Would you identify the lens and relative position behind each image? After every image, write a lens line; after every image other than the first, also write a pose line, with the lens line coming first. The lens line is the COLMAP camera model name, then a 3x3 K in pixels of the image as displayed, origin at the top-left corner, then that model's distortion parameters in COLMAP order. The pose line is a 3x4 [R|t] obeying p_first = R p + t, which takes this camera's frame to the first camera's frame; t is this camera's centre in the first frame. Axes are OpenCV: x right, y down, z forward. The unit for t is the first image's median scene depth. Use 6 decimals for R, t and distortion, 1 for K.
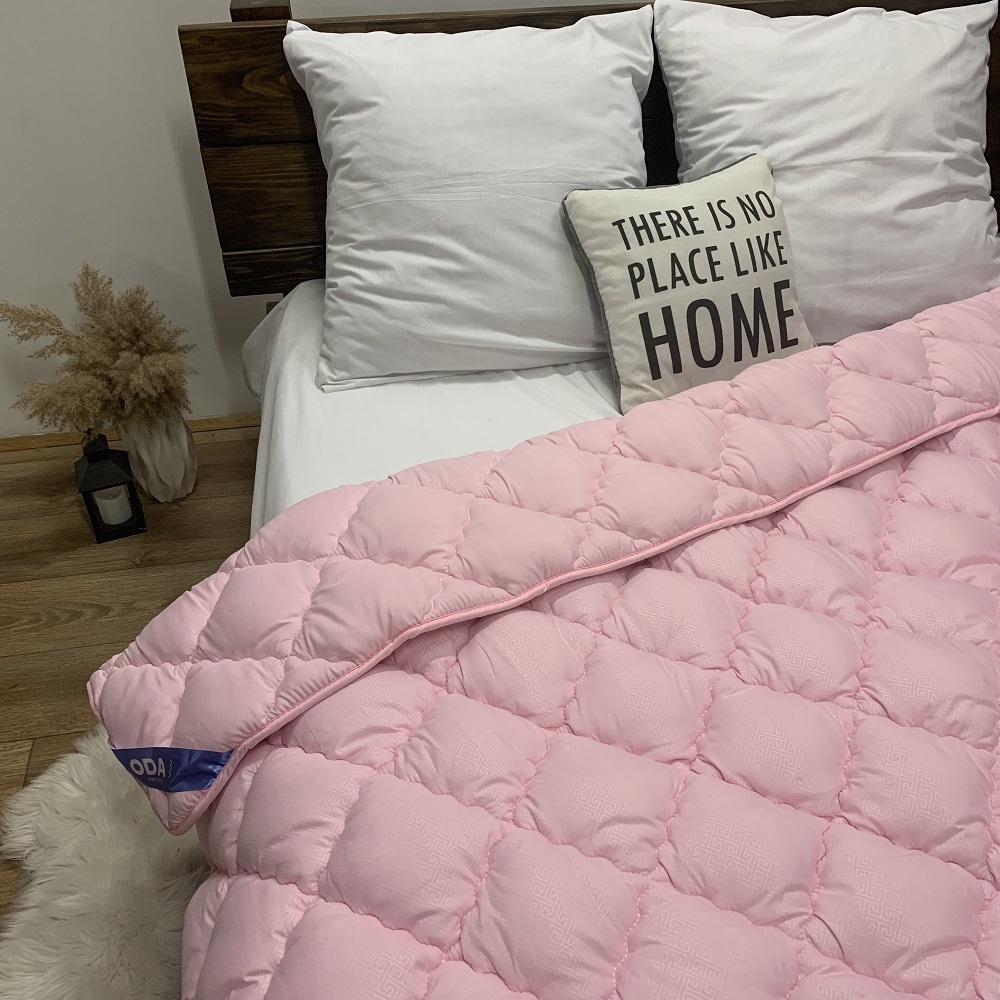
lens RADIAL K [[1028.9, 0, 510.1], [0, 1028.9, 496.4], [0, 0, 1]] dist [0.121439, -0.249611]
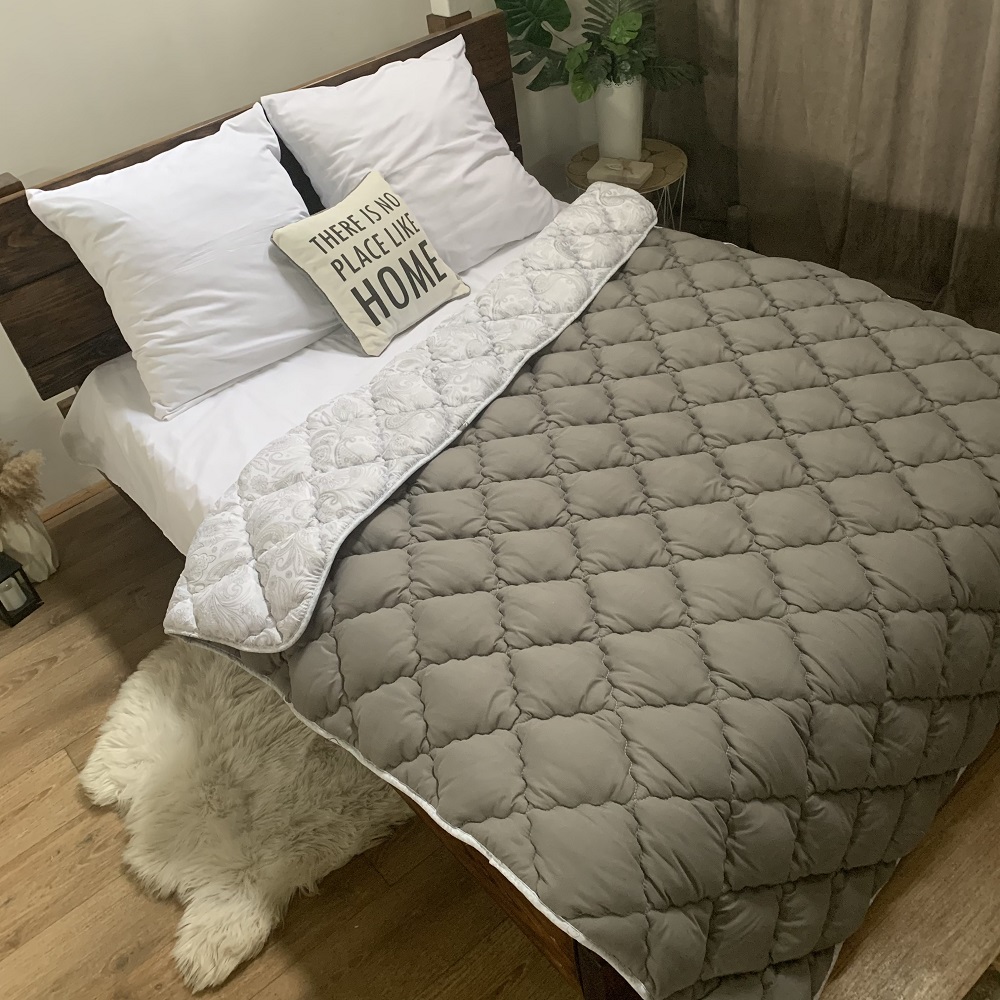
lens RADIAL K [[1031.1, 0, 484.6], [0, 1031.1, 511.4], [0, 0, 1]] dist [0.091633, -0.159202]
pose [[0.866996, -0.410046, 0.283162, -0.265258], [0.418703, 0.907551, 0.032221, 0.150769], [-0.270196, 0.090626, 0.958531, -0.484153]]
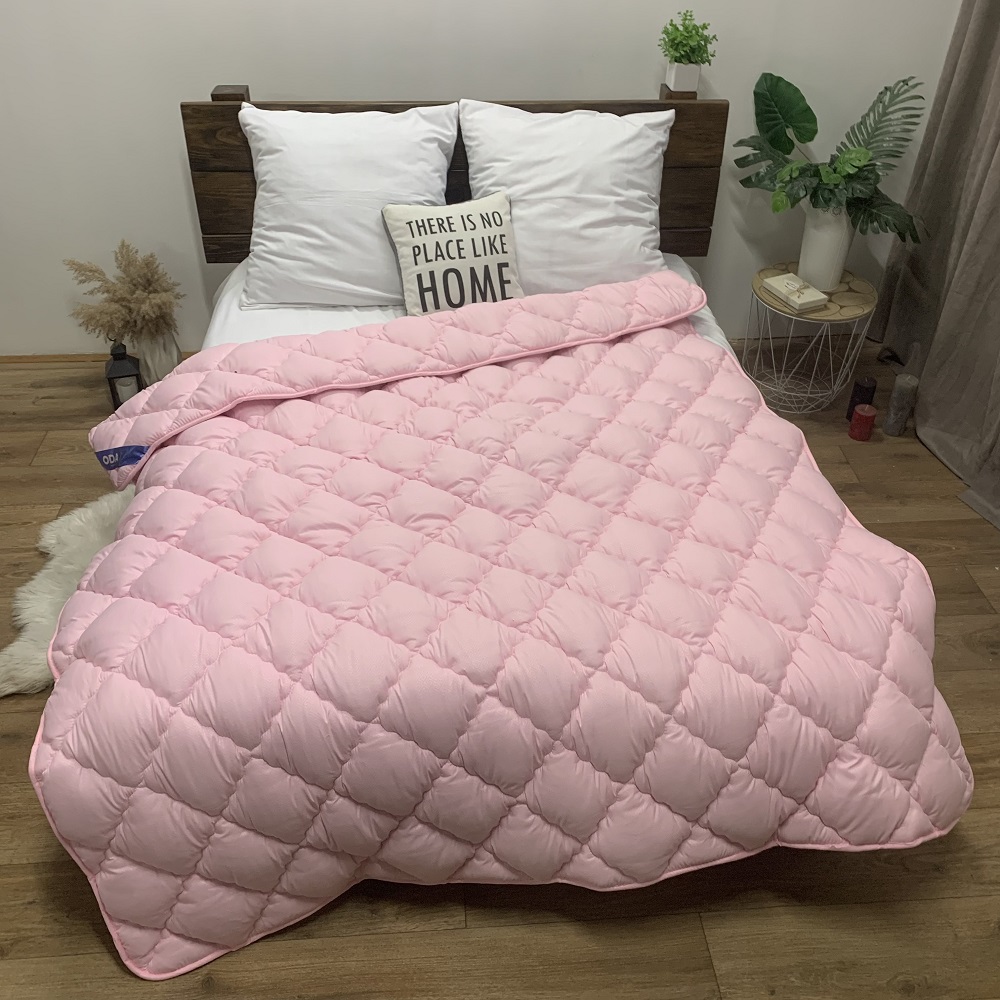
lens RADIAL K [[1033.1, 0, 491.3], [0, 1033.1, 495.5], [0, 0, 1]] dist [0.120696, -0.230335]
pose [[0.994510, 0.072261, -0.075683, 0.400869], [-0.076678, 0.995415, -0.057177, 0.282718], [0.071204, 0.062666, 0.995491, -0.711218]]
